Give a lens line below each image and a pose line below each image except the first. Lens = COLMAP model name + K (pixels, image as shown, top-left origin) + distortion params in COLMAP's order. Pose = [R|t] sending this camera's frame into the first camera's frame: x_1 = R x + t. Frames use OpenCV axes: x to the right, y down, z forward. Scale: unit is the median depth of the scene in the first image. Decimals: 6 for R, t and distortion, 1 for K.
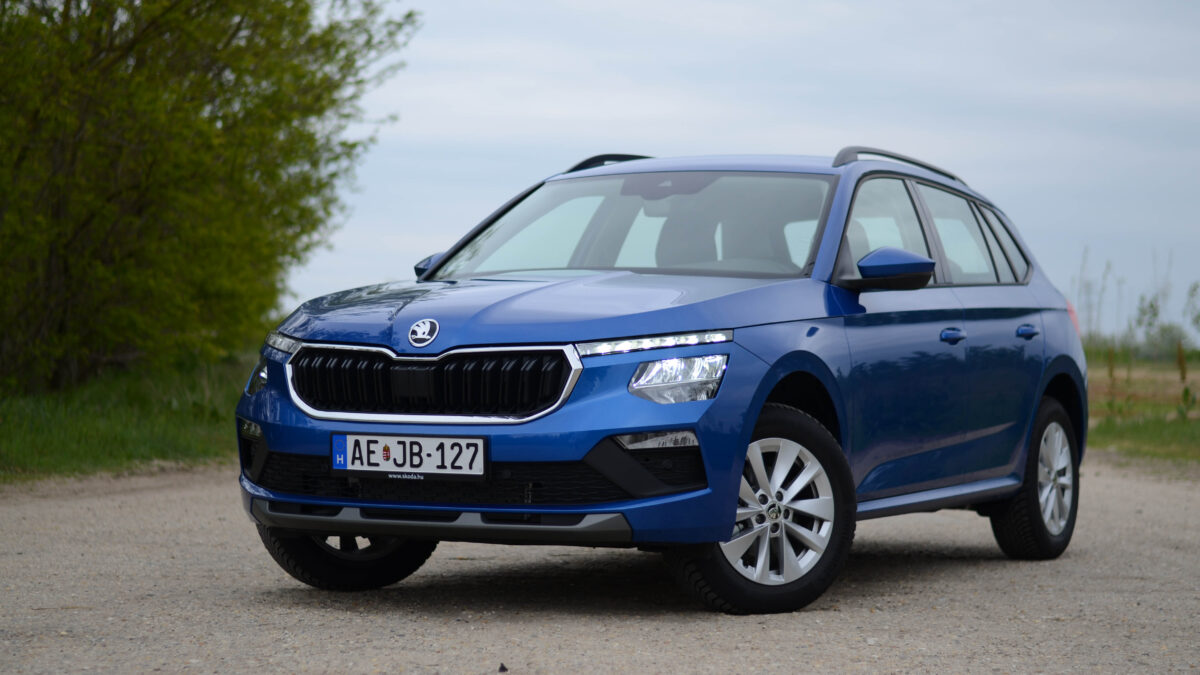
lens RADIAL K [[3034.8, 0, 598.0], [0, 3034.8, 333.4], [0, 0, 1]] dist [0.006864, 0.000000]
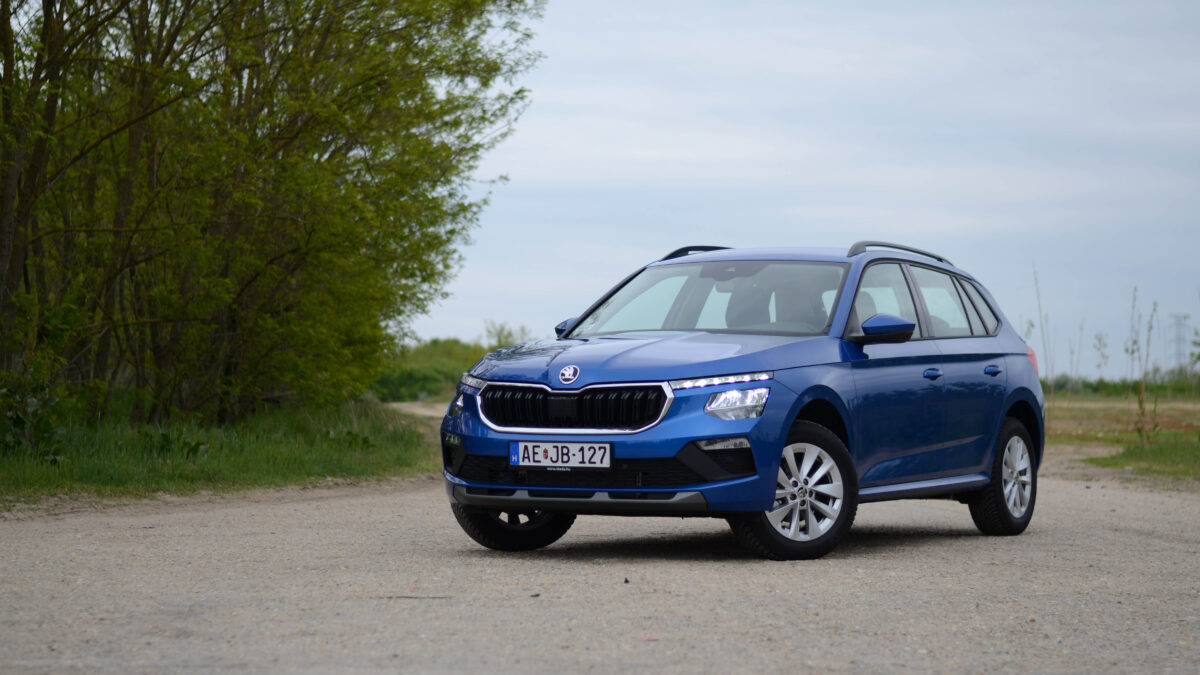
lens RADIAL K [[3034.8, 0, 602.8], [0, 3034.8, 339.7], [0, 0, 1]] dist [0.006864, 0.000000]
pose [[0.999579, -0.006365, -0.028312, 0.002122], [0.006079, 0.999930, -0.010170, -0.001892], [0.028375, 0.009993, 0.999547, -0.458578]]
